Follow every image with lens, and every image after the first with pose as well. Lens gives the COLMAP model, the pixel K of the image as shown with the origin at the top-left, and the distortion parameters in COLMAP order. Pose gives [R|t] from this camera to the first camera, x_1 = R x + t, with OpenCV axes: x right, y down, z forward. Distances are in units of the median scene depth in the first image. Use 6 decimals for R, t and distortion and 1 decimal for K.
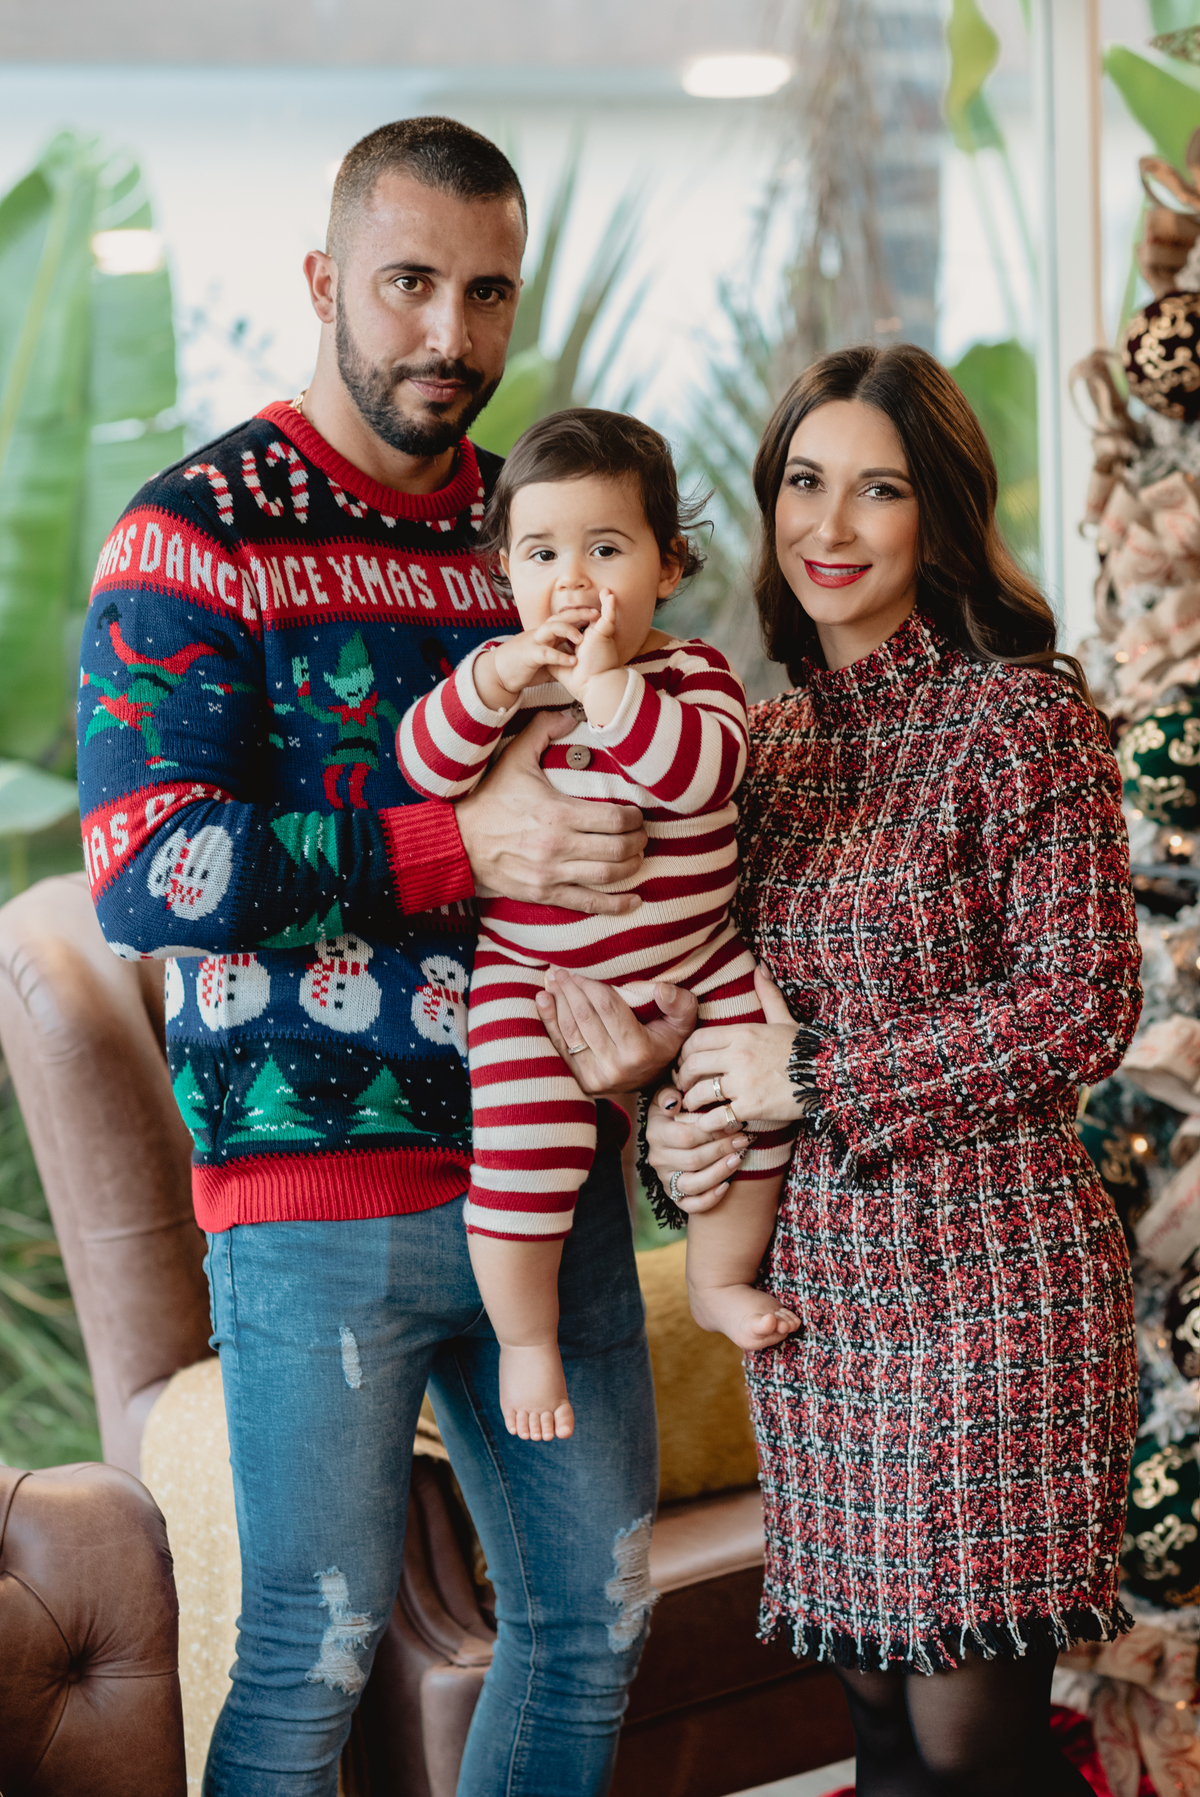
lens RADIAL K [[4304.5, 0, 646.7], [0, 4304.5, 776.5], [0, 0, 1]] dist [-0.146530, 0.000000]
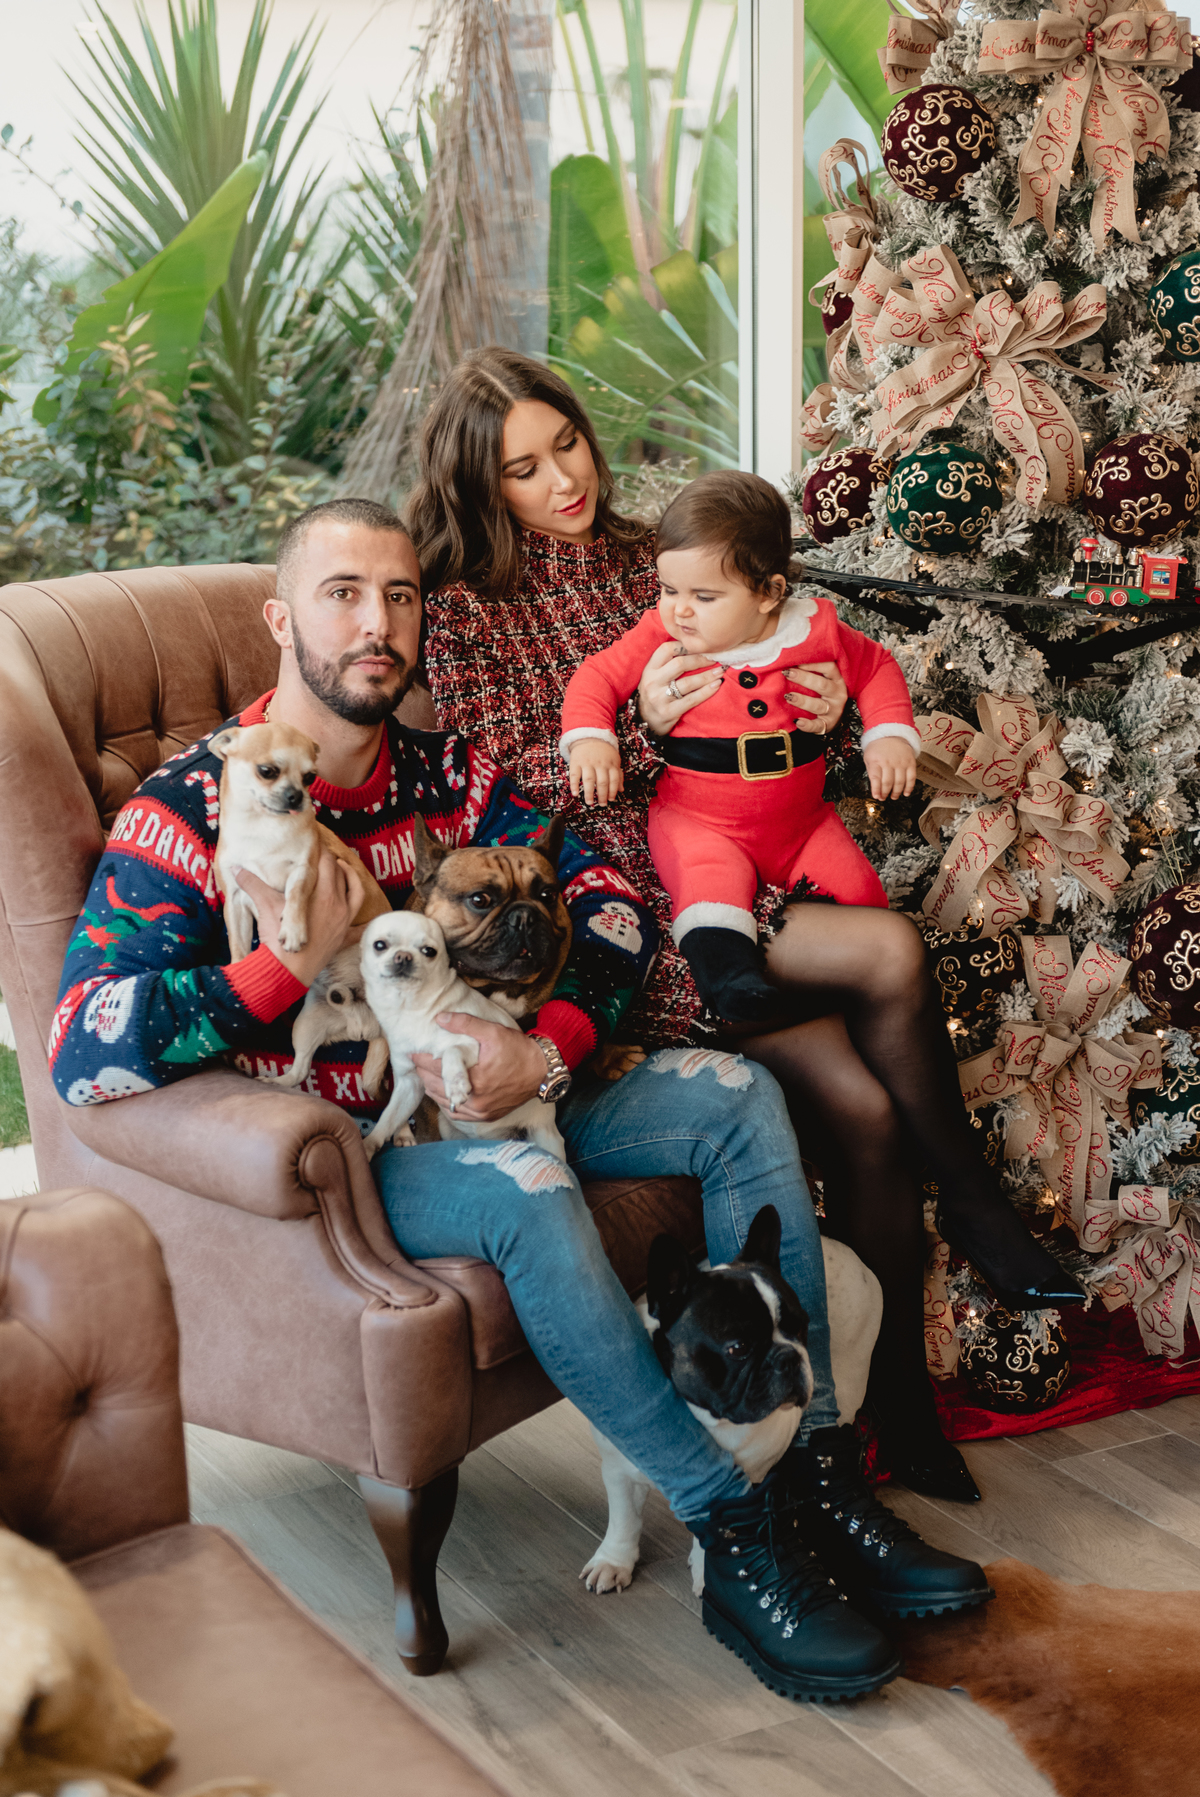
lens RADIAL K [[2595.2, 0, 644.2], [0, 2595.2, 933.3], [0, 0, 1]] dist [-0.034499, 0.000000]
pose [[0.985610, -0.020123, 0.167831, -0.077076], [-0.009768, 0.984449, 0.175398, -0.009003], [-0.168750, -0.174514, 0.970087, 0.294056]]
